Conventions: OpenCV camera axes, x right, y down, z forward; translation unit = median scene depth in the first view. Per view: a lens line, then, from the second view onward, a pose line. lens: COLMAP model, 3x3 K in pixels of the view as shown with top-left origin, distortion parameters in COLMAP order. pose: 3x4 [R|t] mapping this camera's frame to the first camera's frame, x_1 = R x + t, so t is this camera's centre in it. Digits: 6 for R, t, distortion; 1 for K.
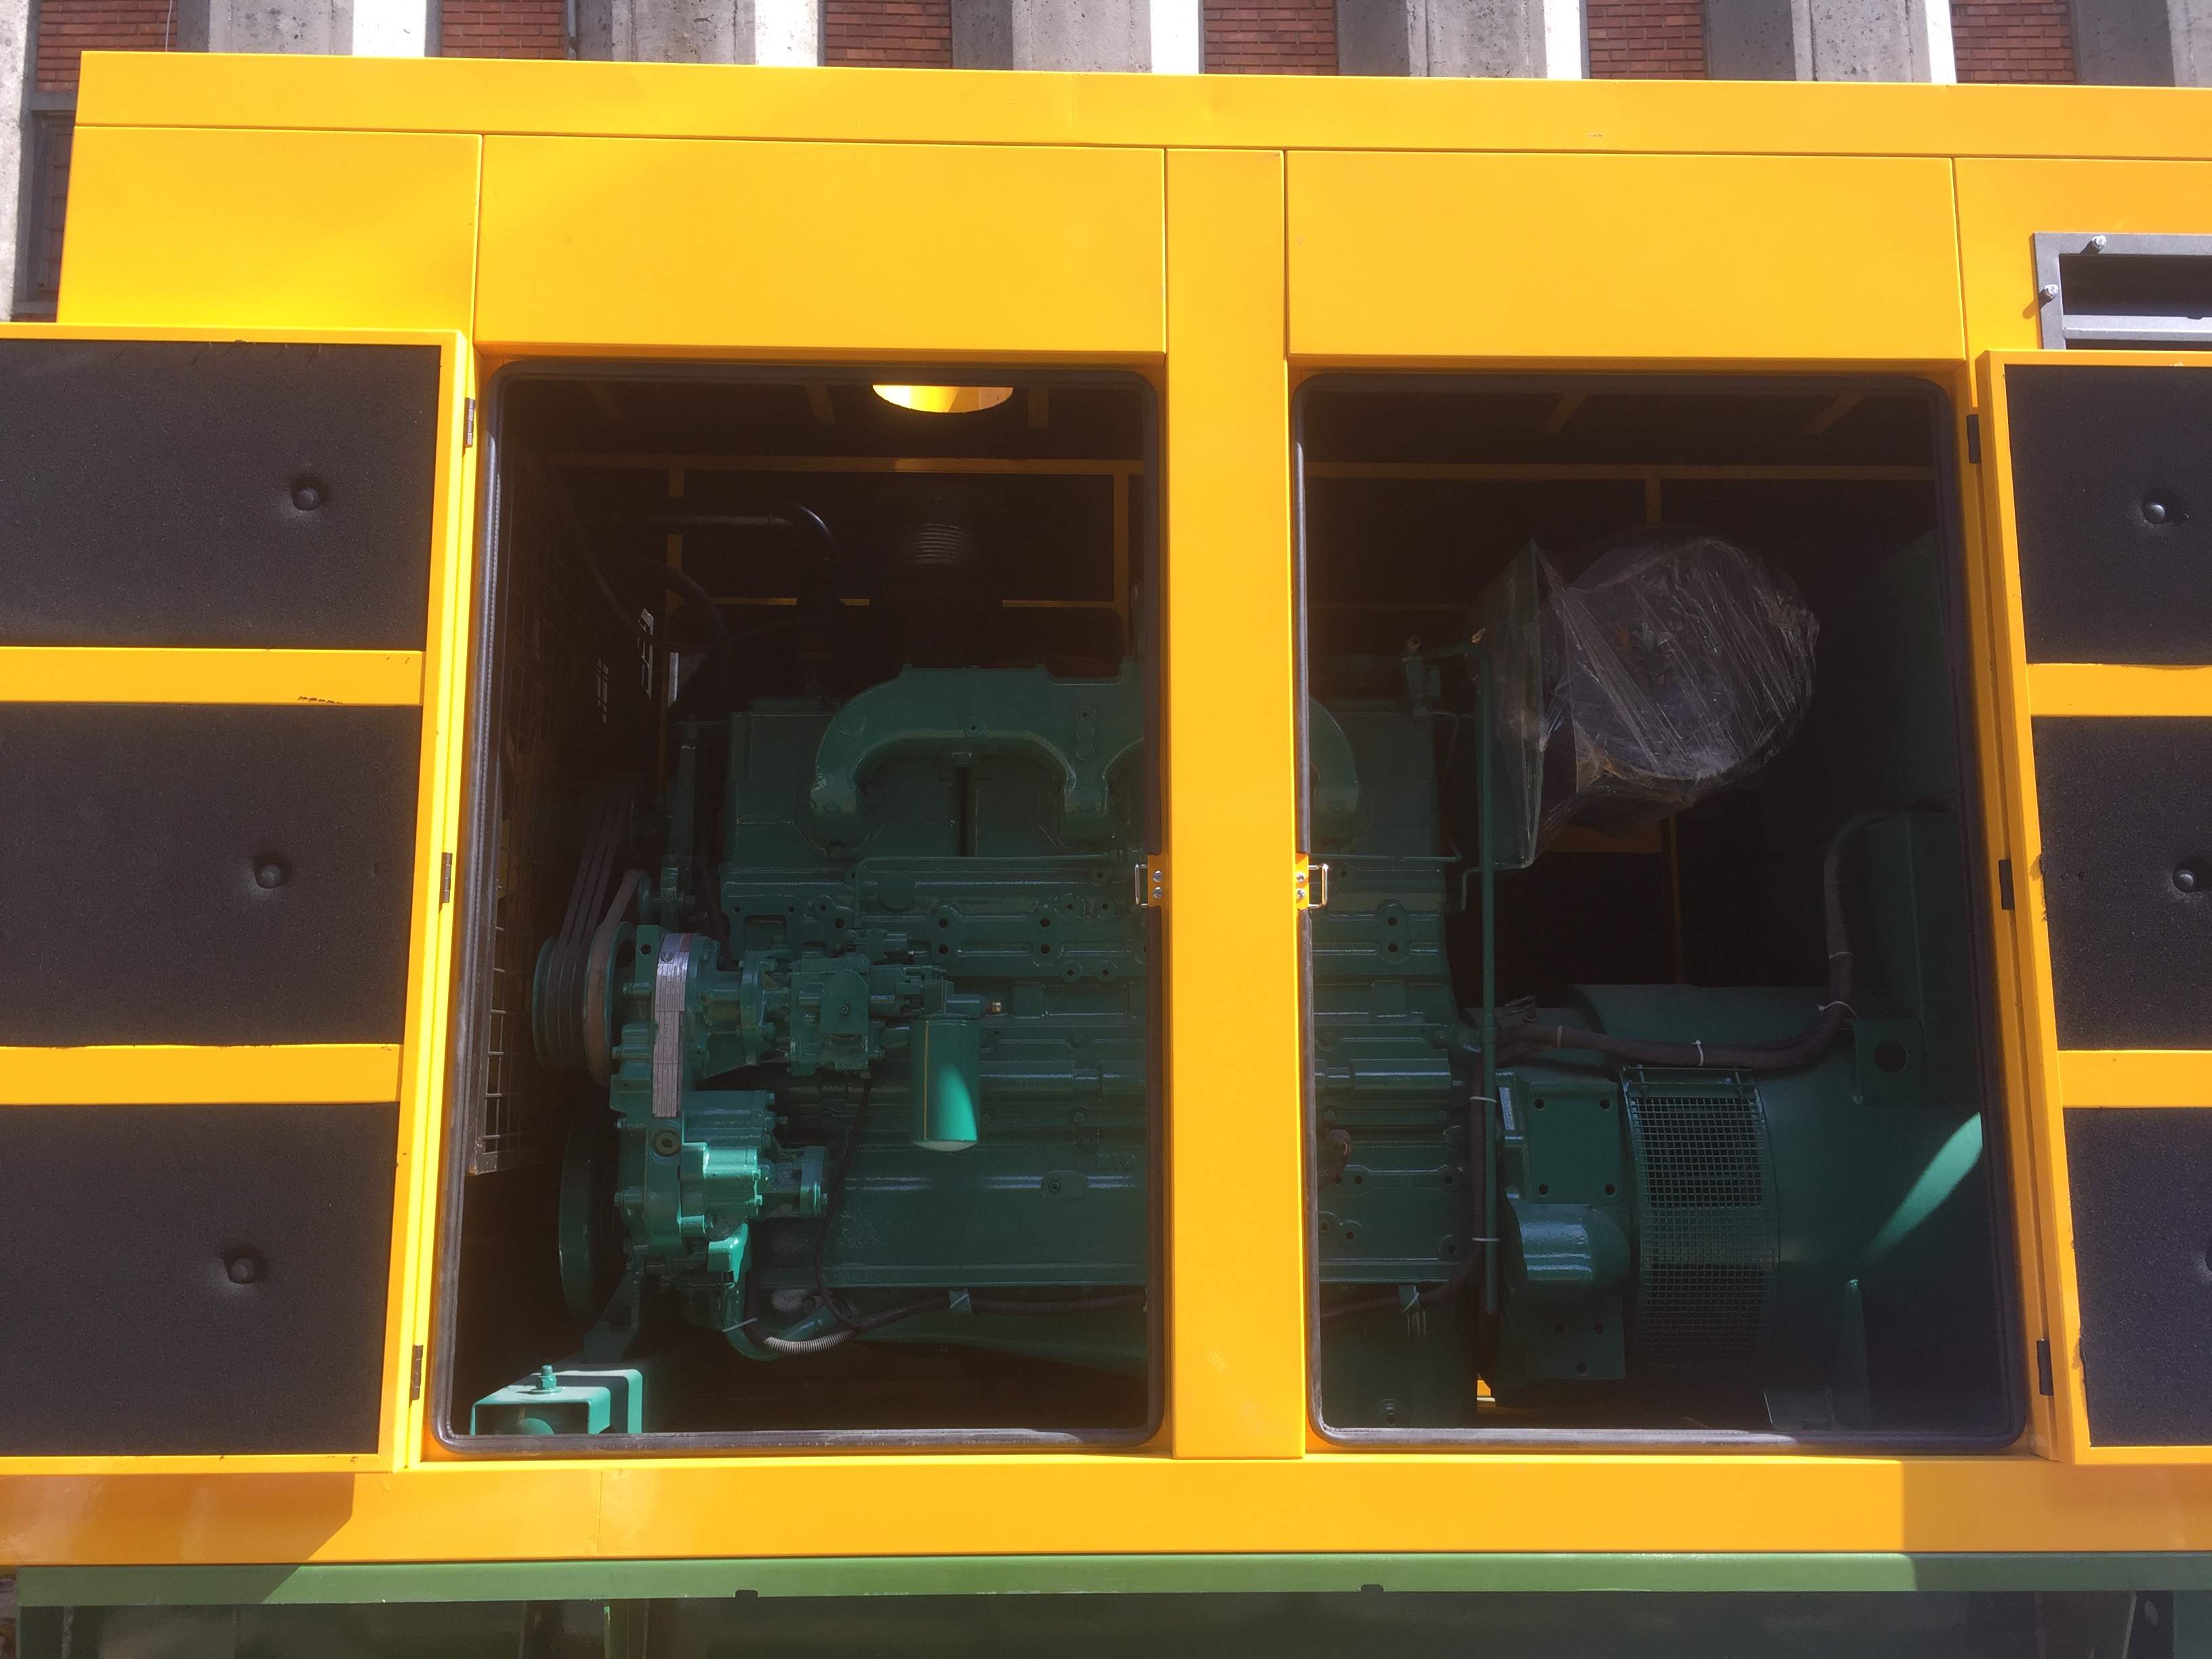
lens RADIAL K [[1837.6, 0, 1106.0], [0, 1837.6, 829.5], [0, 0, 1]] dist [0.079436, -0.096104]
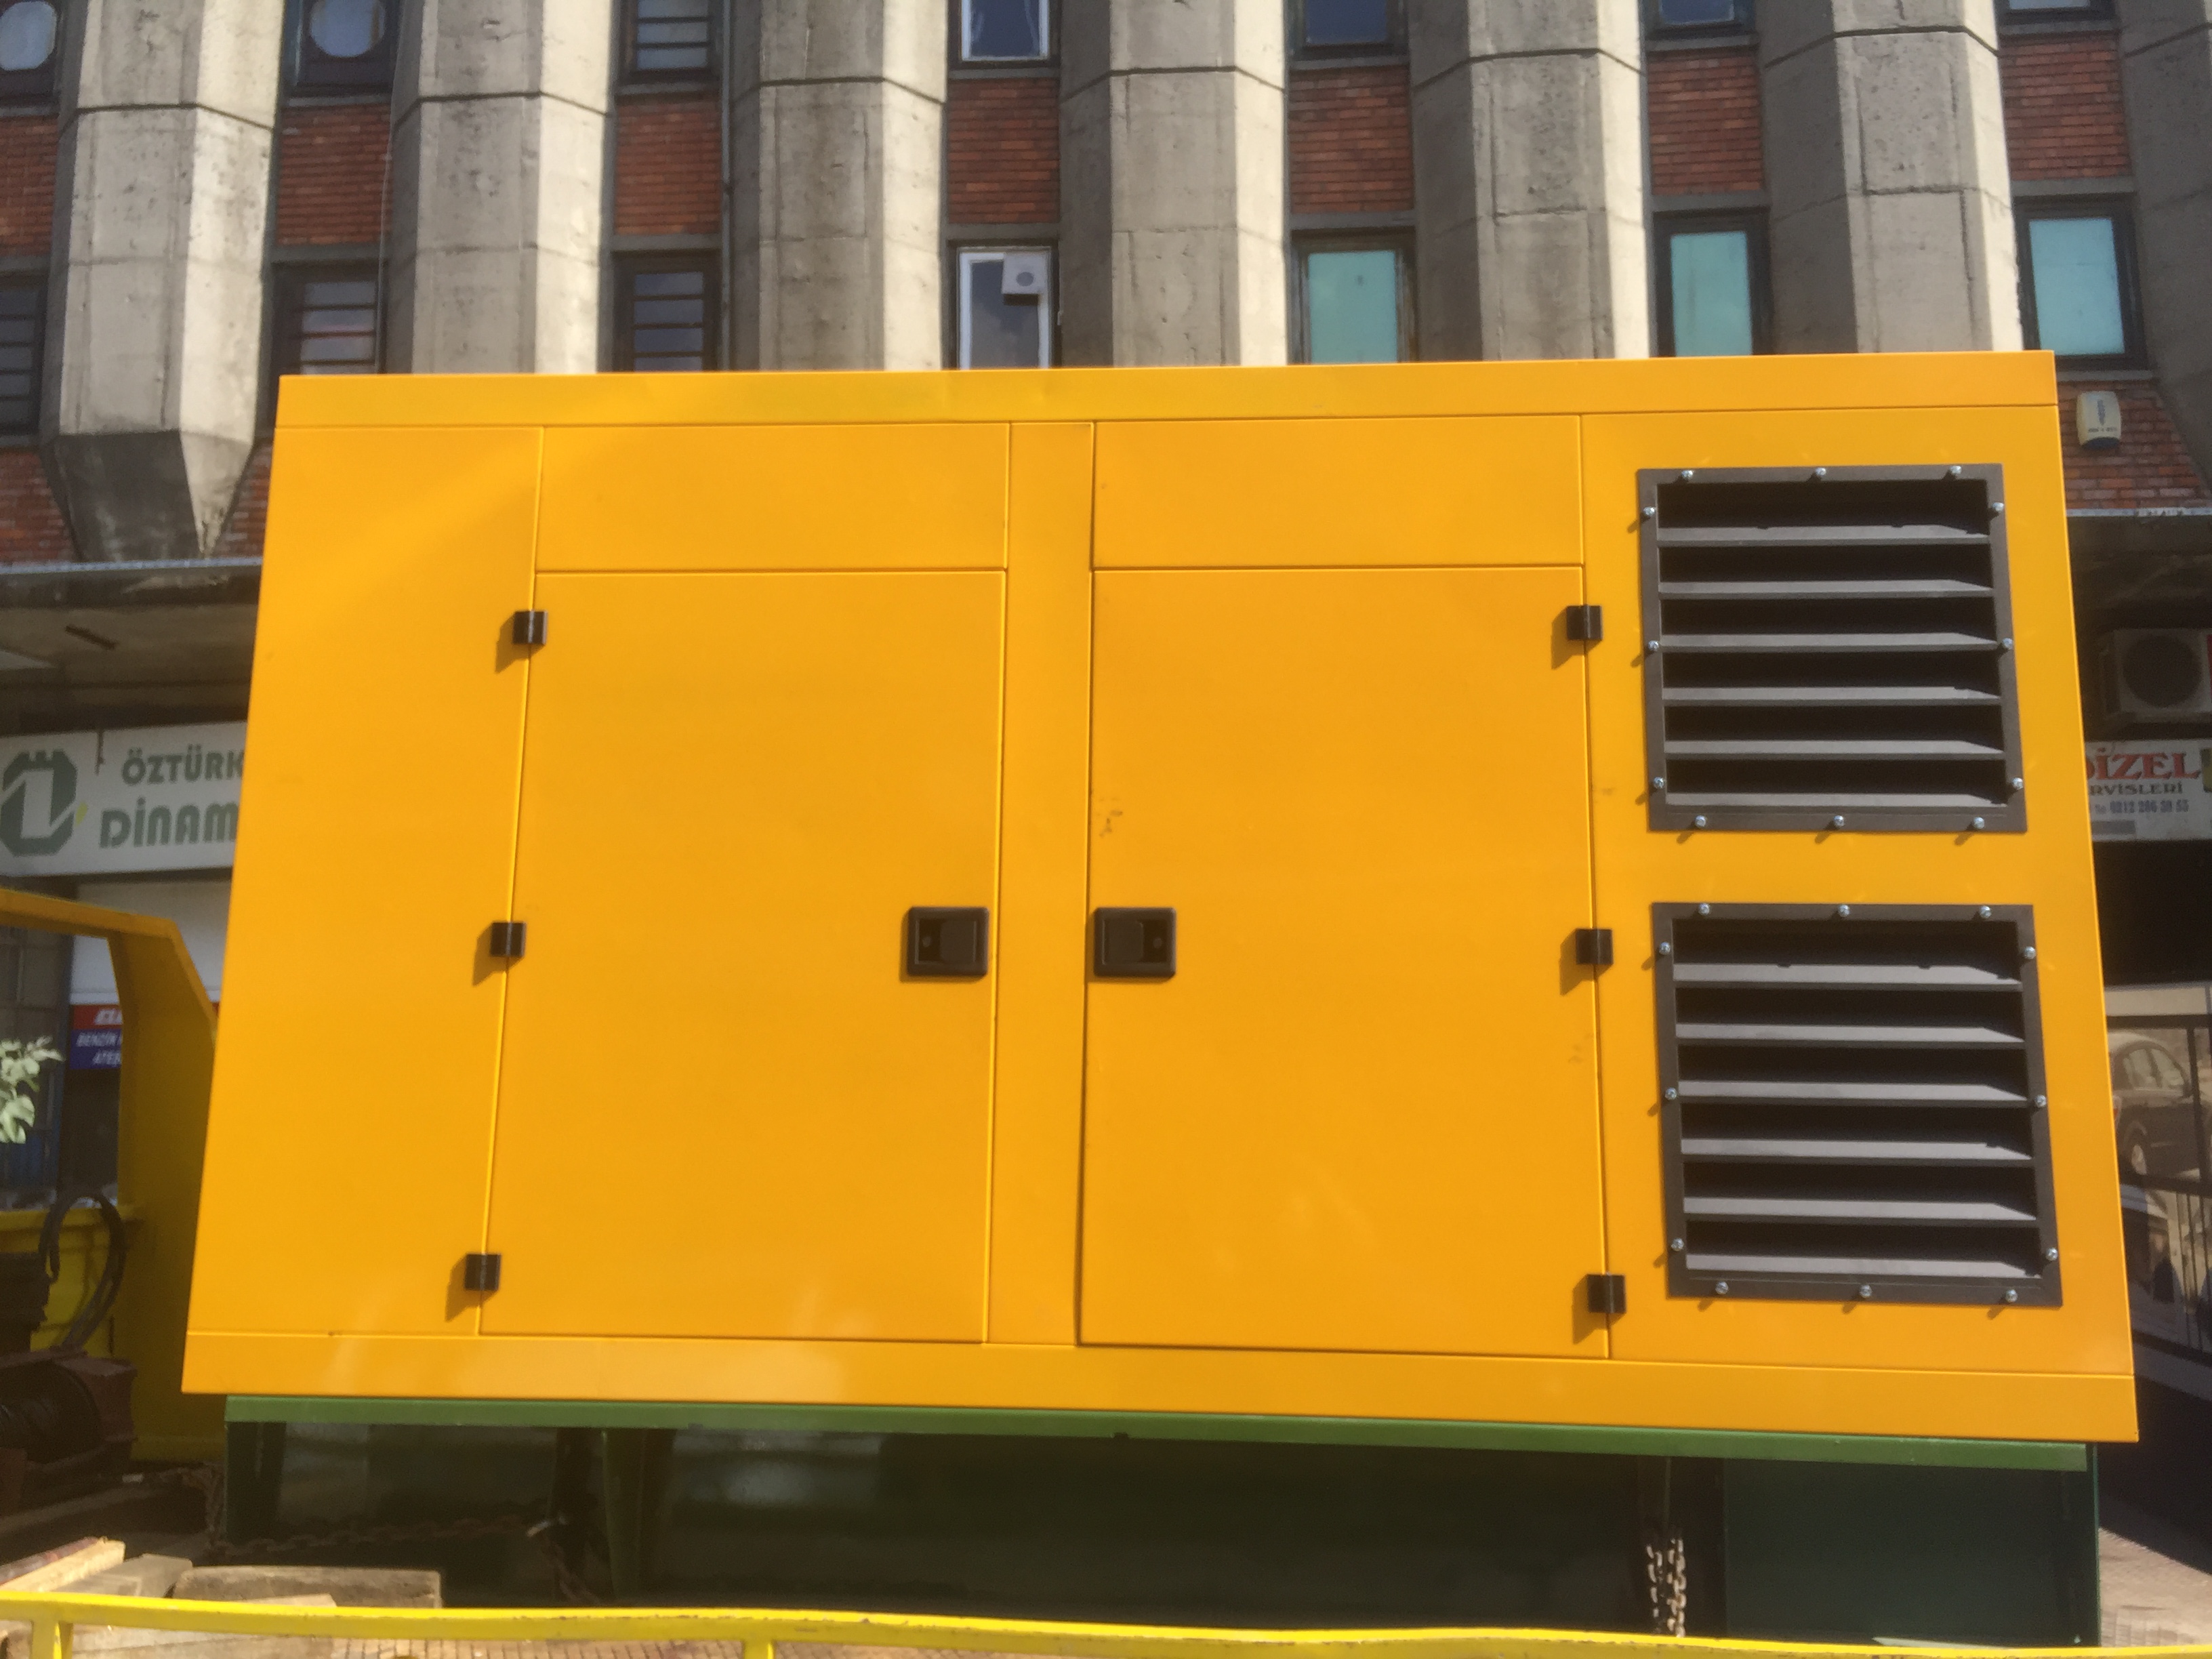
lens RADIAL K [[1837.6, 0, 1106.0], [0, 1837.6, 829.5], [0, 0, 1]] dist [0.079436, -0.096104]
pose [[0.994699, -0.002521, -0.102801, 0.057970], [0.000117, 0.999726, -0.023388, -0.005537], [0.102832, 0.023252, 0.994427, -0.090118]]
